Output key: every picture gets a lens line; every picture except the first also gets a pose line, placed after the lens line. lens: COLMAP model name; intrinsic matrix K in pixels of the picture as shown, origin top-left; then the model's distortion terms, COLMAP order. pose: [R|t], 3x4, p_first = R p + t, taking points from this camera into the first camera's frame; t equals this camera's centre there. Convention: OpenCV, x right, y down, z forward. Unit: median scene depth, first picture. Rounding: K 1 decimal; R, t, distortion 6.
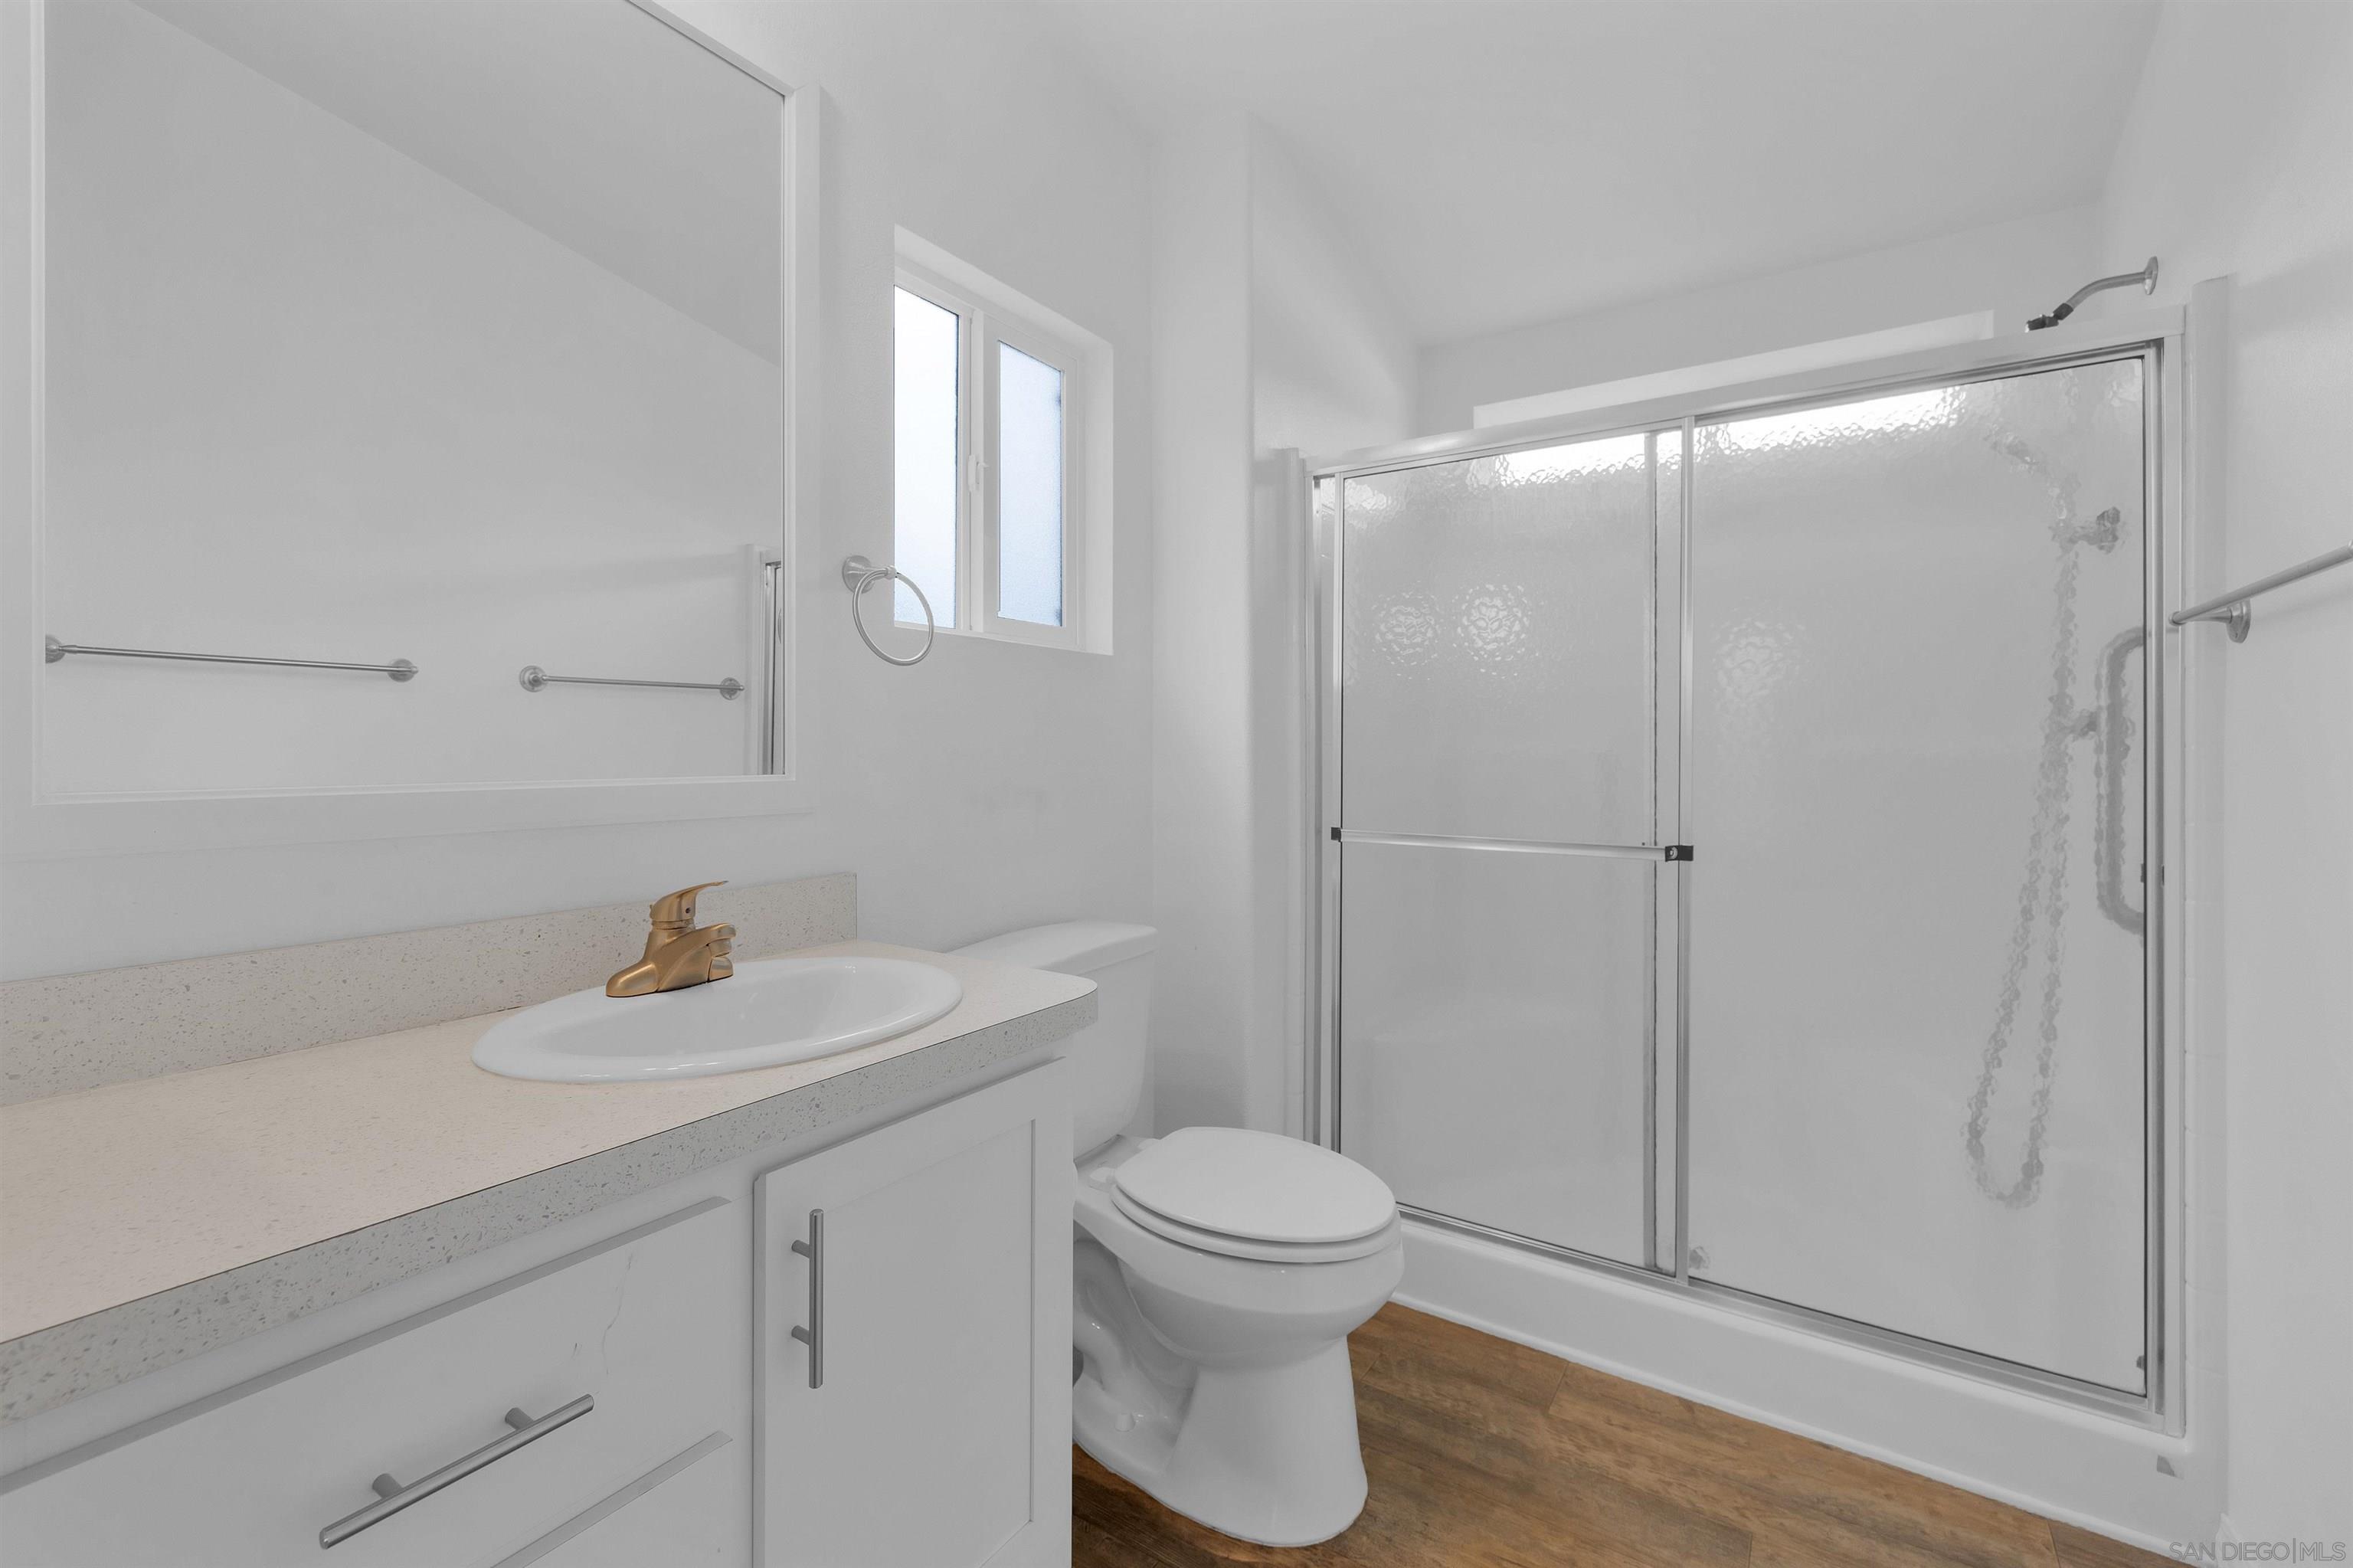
lens RADIAL K [[999.5, 0, 1174.5], [0, 999.5, 768.5], [0, 0, 1]] dist [0.000187, 0.001406]
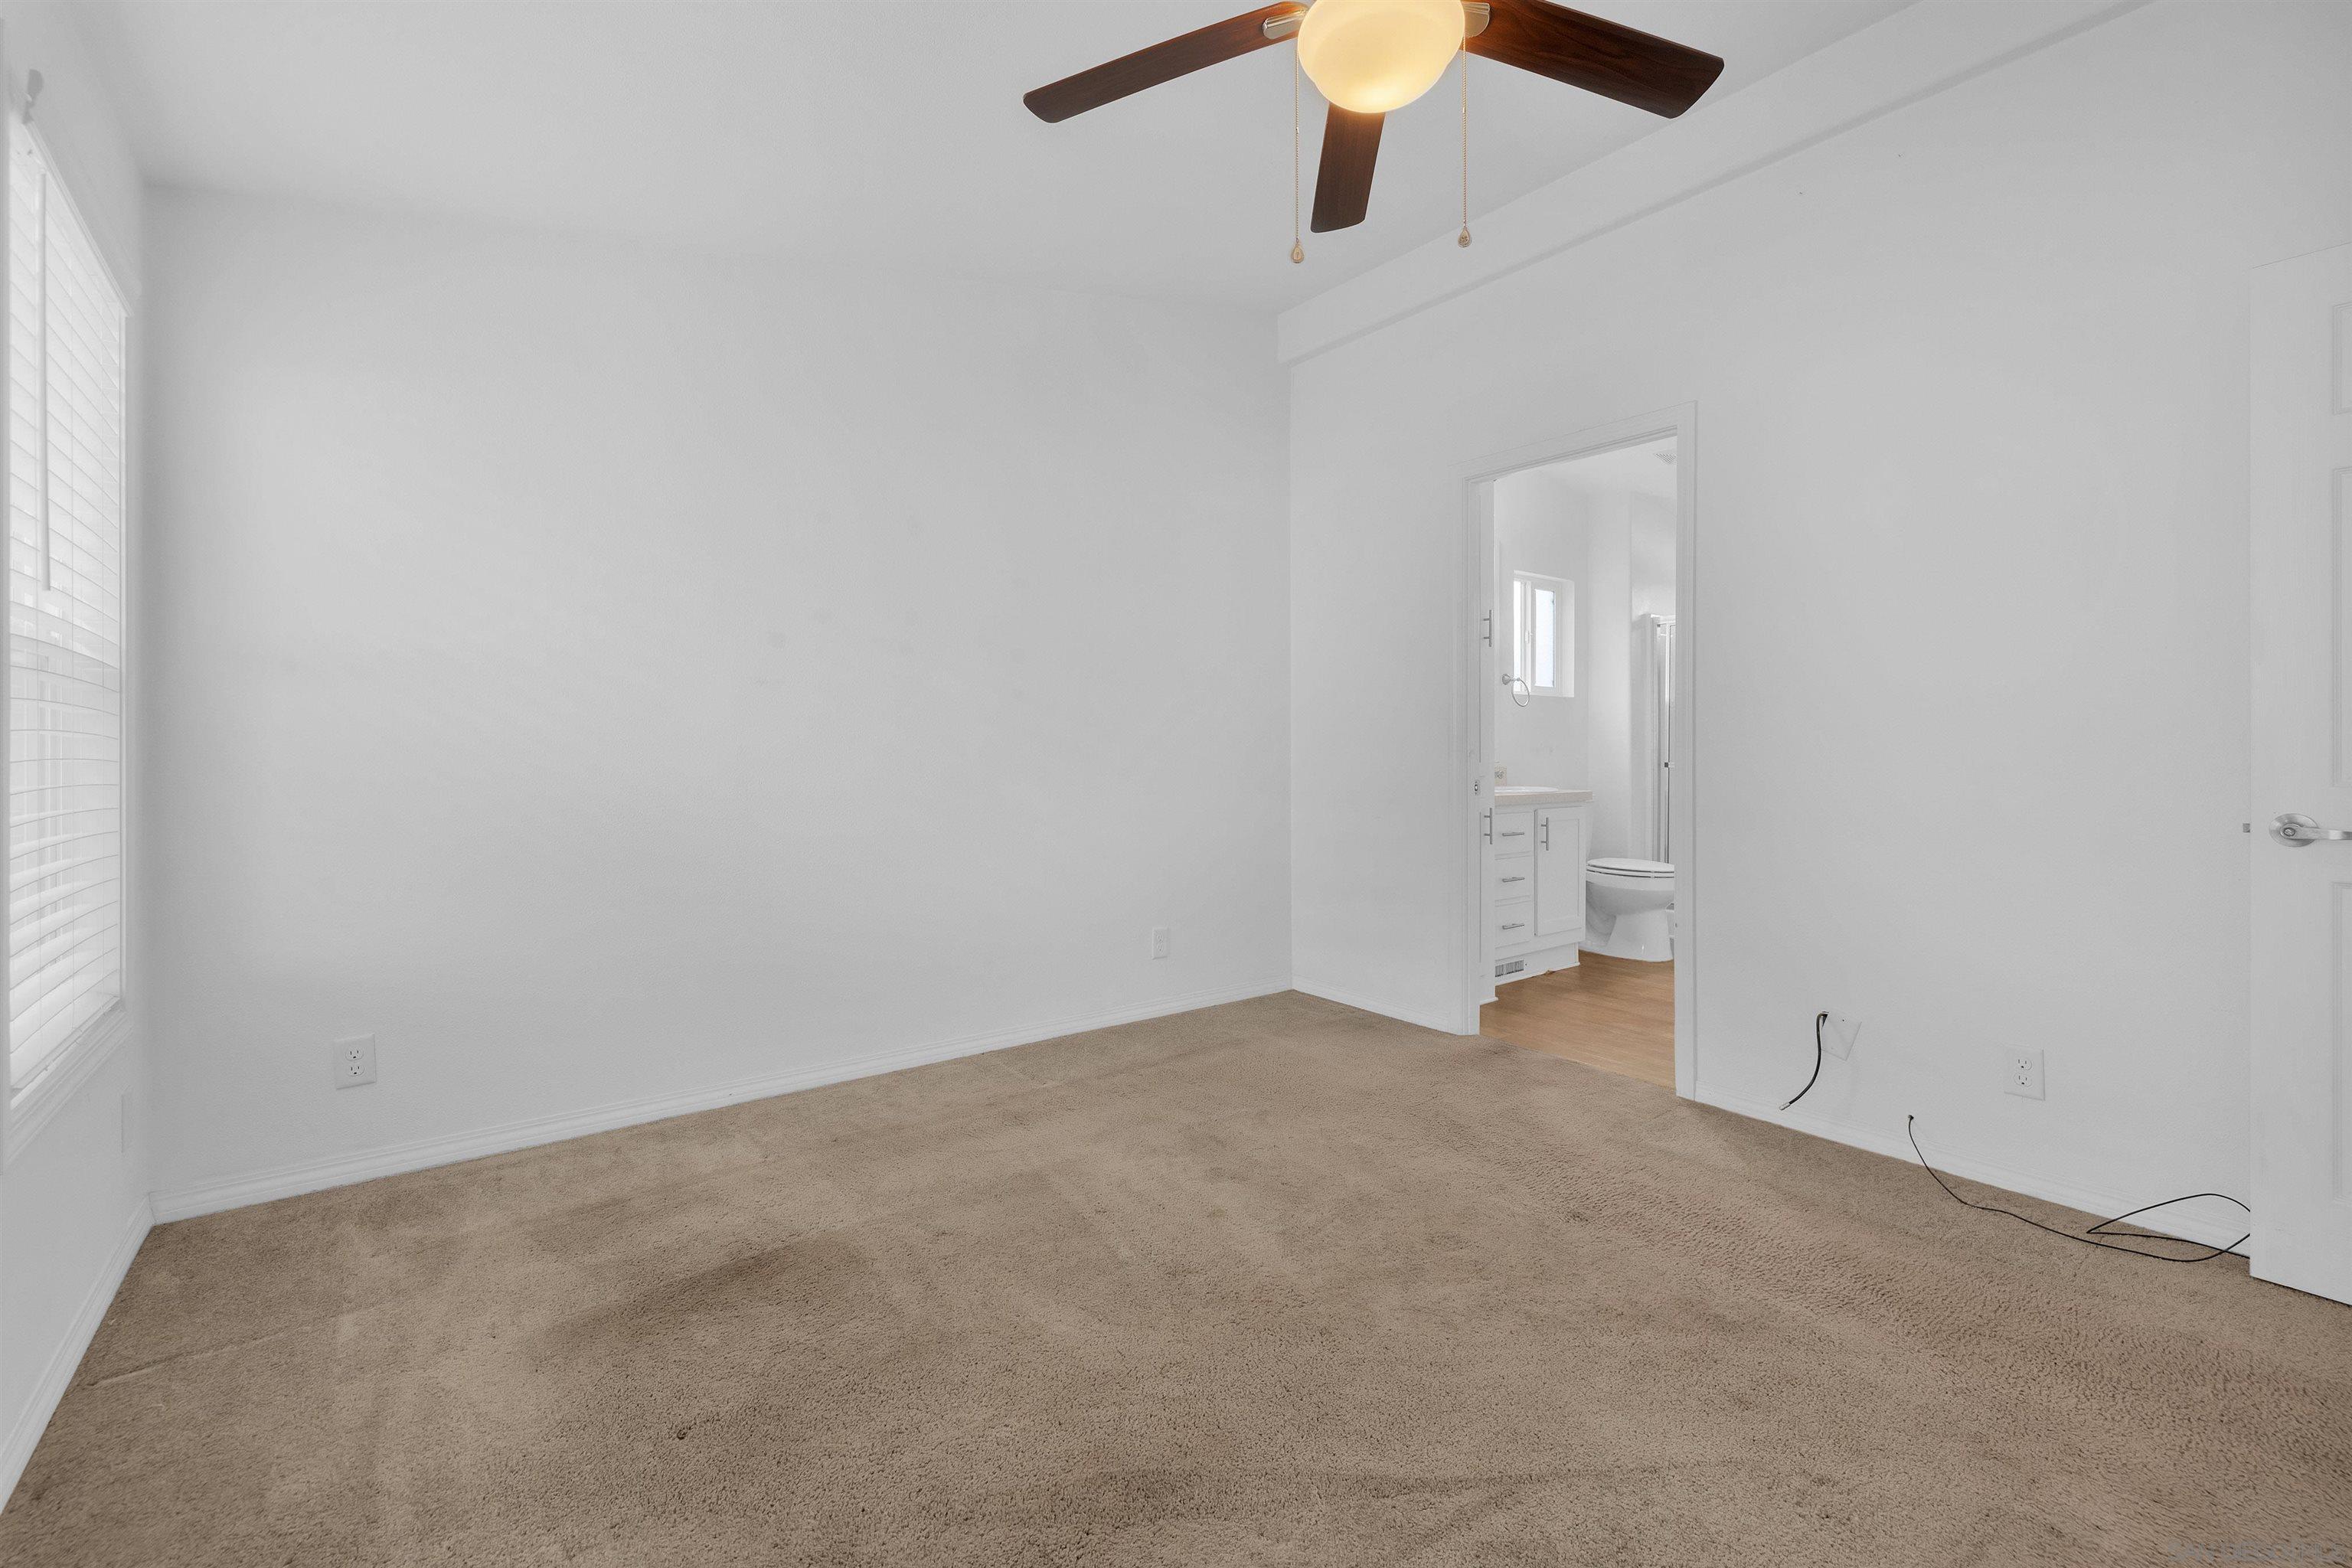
lens RADIAL K [[999.1, 0, 1184.3], [0, 999.1, 779.2], [0, 0, 1]] dist [0.000187, 0.001406]
pose [[0.952528, 0.005593, -0.304398, -0.240457], [-0.003806, 0.999972, 0.006462, 0.091382], [0.304426, -0.004997, 0.952523, -1.863561]]
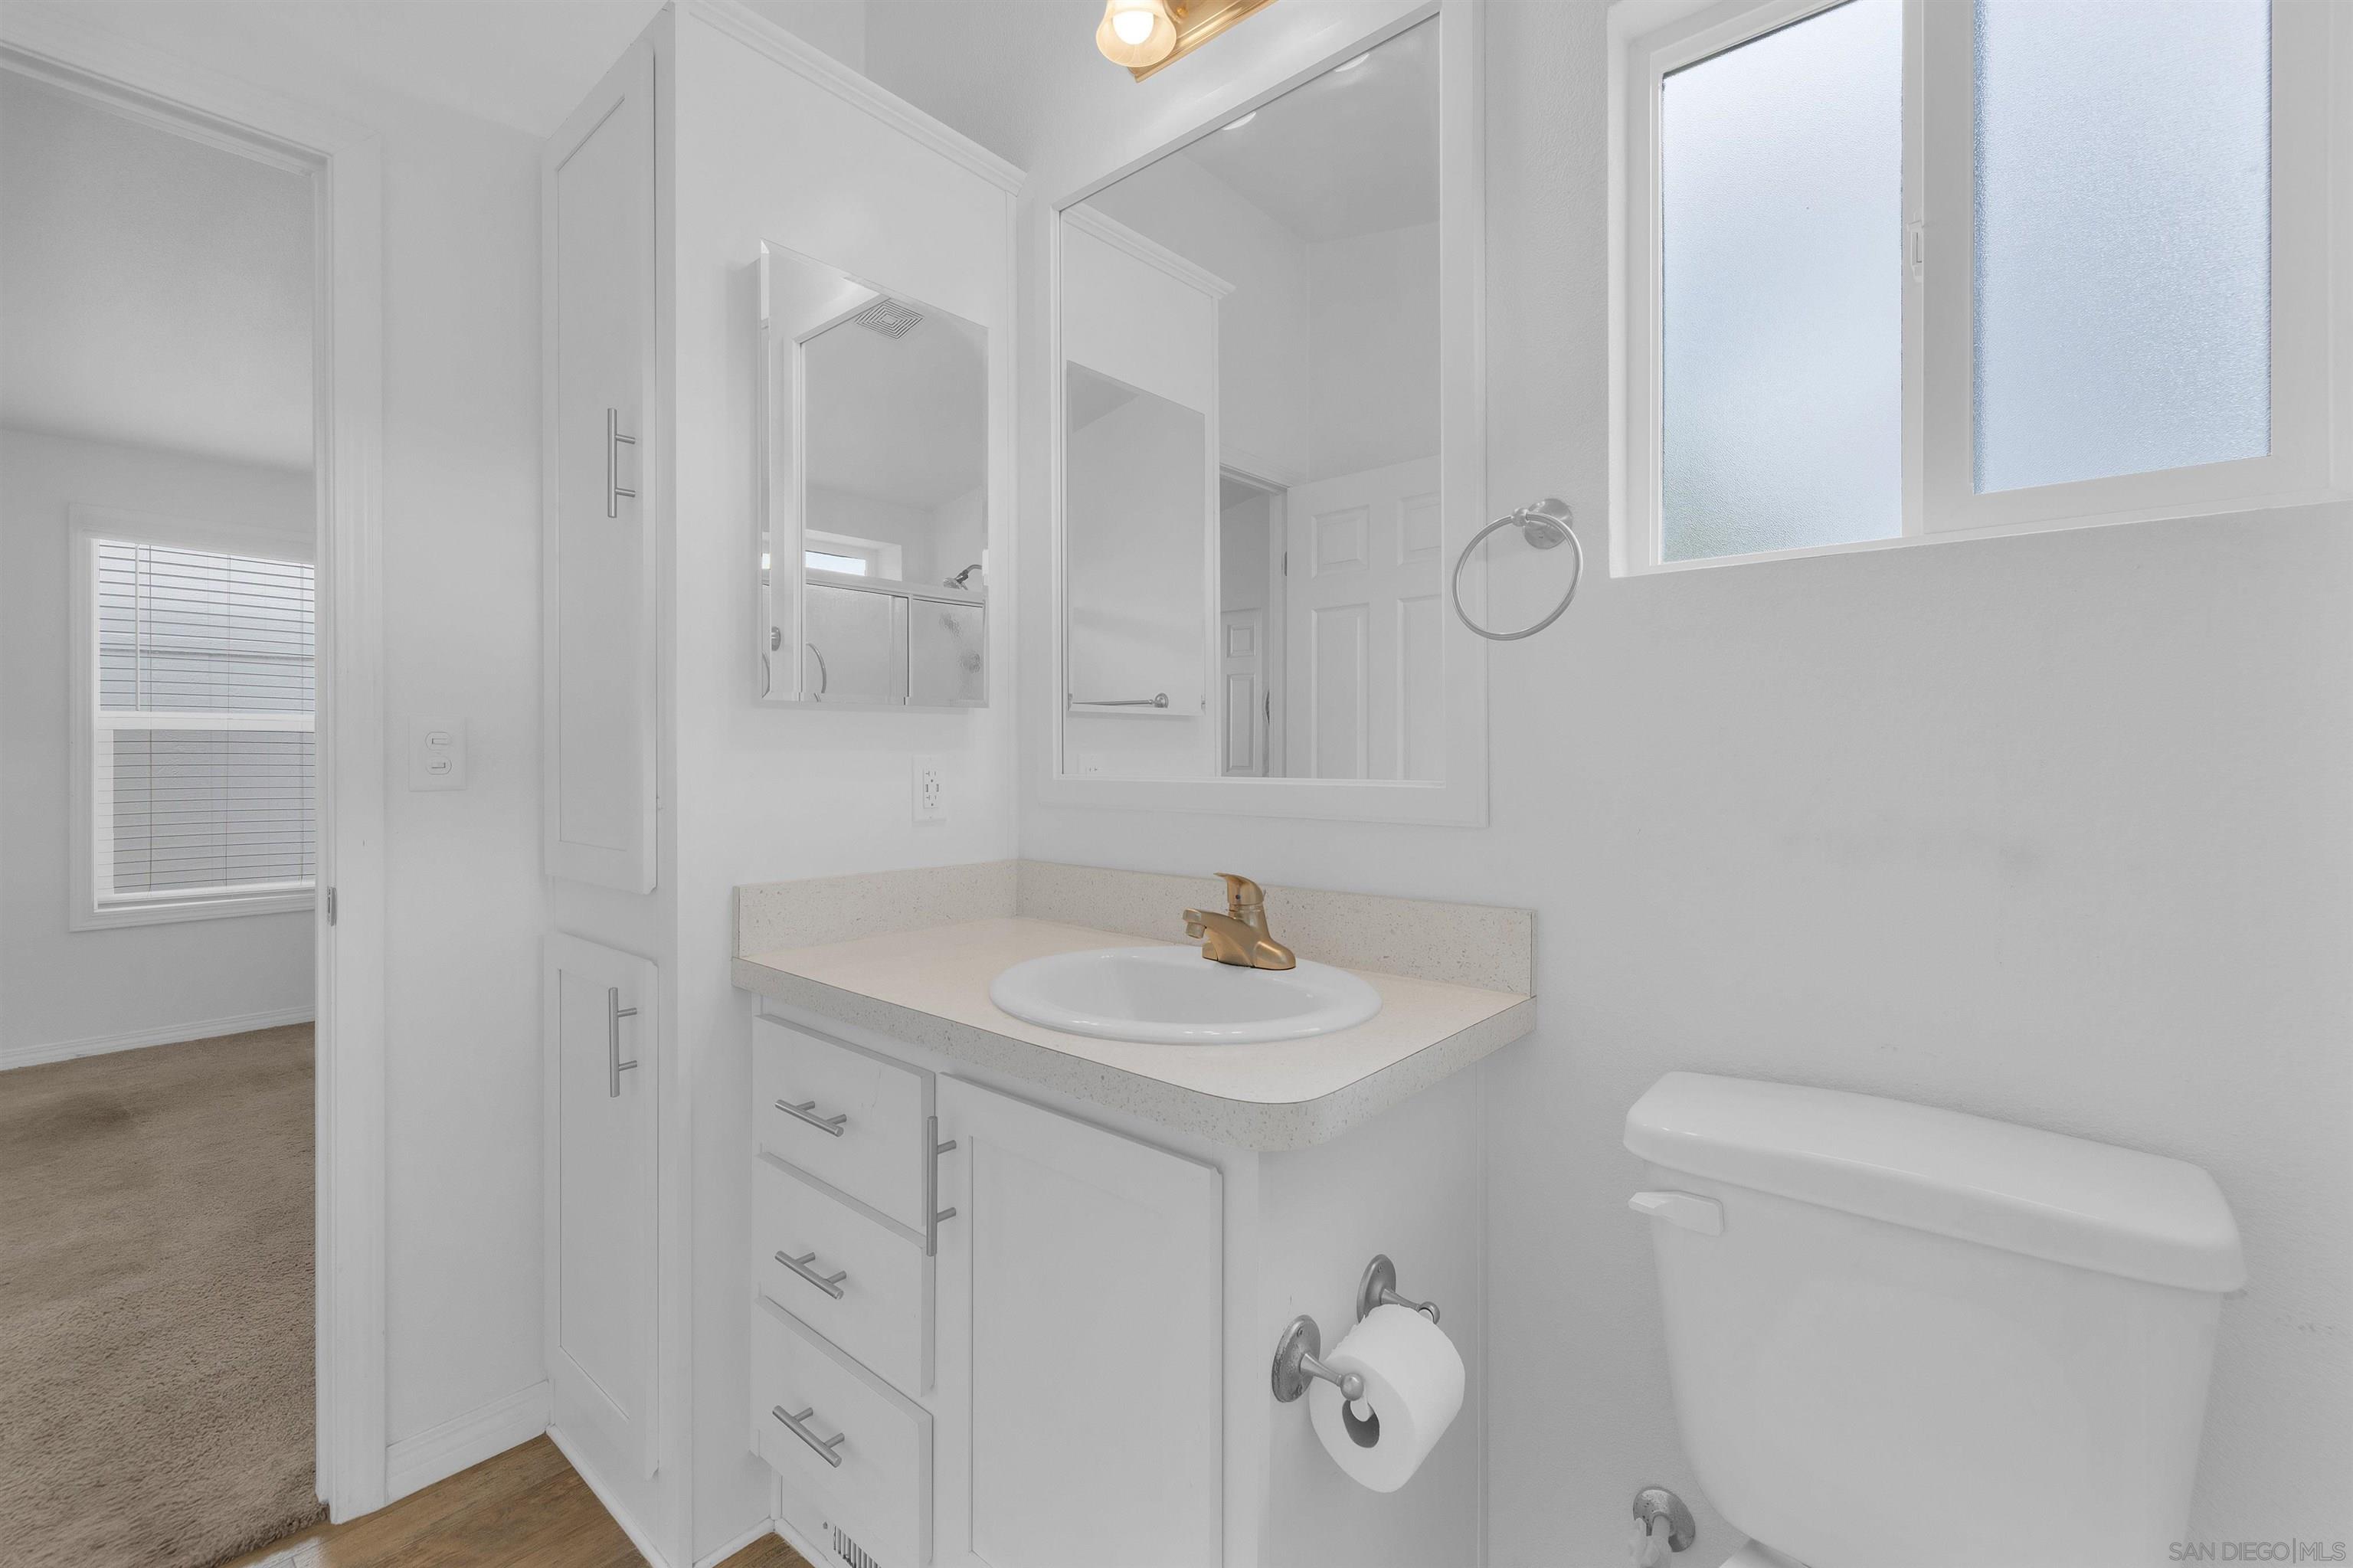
lens RADIAL K [[999.5, 0, 1178.3], [0, 999.5, 763.2], [0, 0, 1]] dist [0.000187, 0.001406]
pose [[-0.132381, 0.004009, -0.991191, 0.379145], [-0.009036, 0.999945, 0.005252, -0.008613], [0.991158, 0.009651, -0.132338, 0.644263]]
